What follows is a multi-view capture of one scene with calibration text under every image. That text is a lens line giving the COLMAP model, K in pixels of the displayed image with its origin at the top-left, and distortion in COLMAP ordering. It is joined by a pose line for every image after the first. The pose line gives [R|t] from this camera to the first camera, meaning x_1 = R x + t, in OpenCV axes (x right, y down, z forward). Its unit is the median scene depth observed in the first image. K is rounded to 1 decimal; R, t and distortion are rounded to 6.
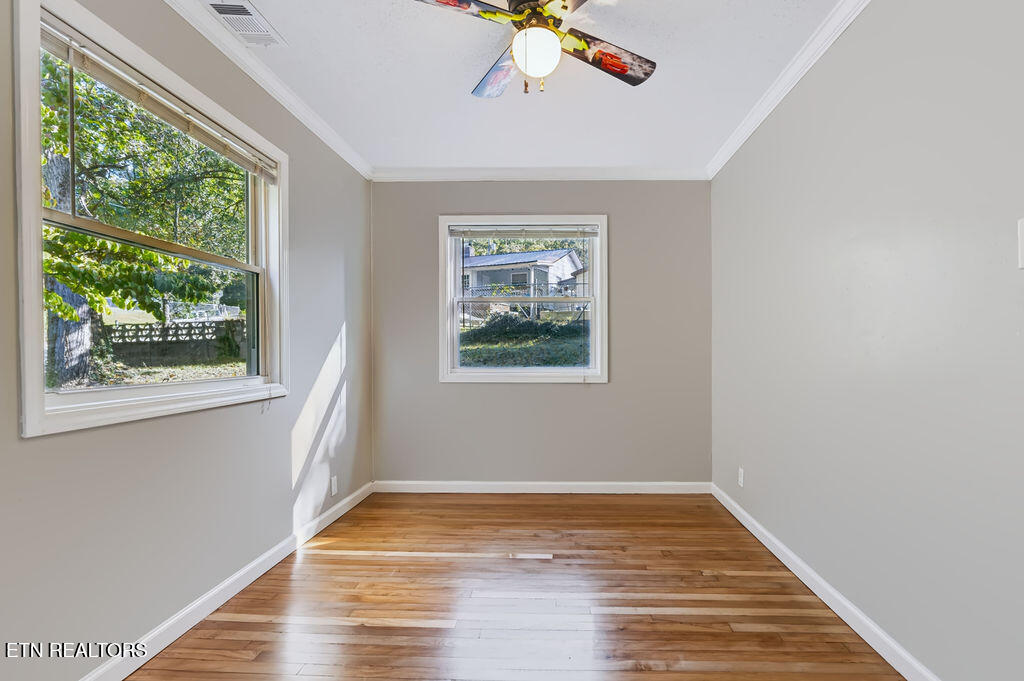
lens RADIAL K [[482.8, 0, 533.2], [0, 482.8, 350.0], [0, 0, 1]] dist [-0.031654, 0.019567]
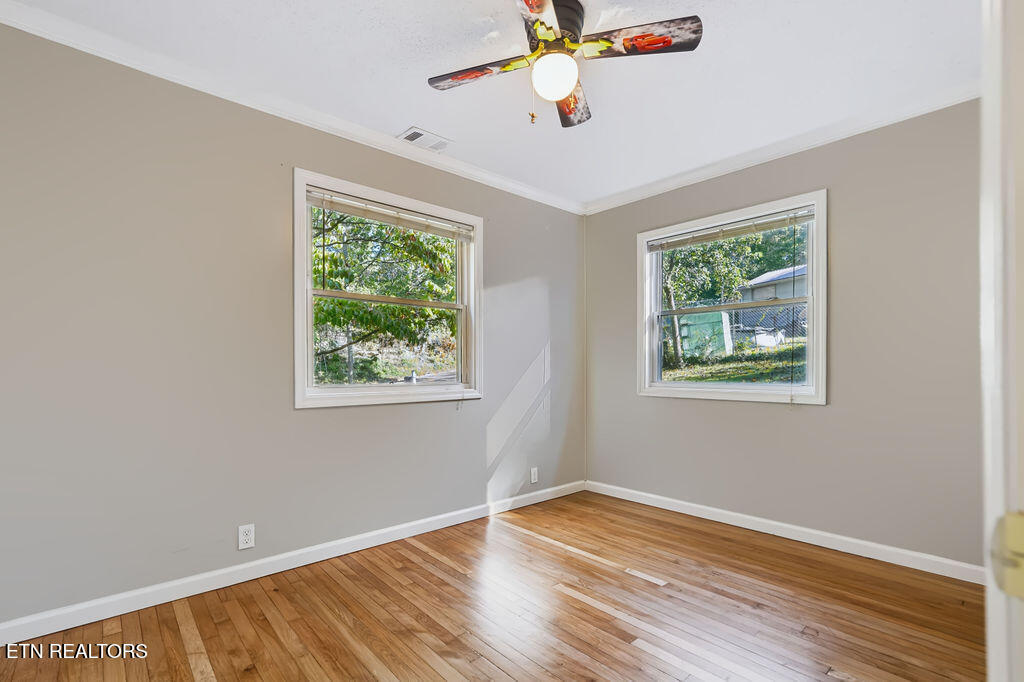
lens RADIAL K [[464.4, 0, 508.5], [0, 464.4, 367.8], [0, 0, 1]] dist [-0.014441, 0.006641]
pose [[0.690181, -0.001810, -0.723635, 0.421156], [0.002862, 0.999996, 0.000228, 0.008410], [0.723631, -0.002228, 0.690183, 0.142944]]
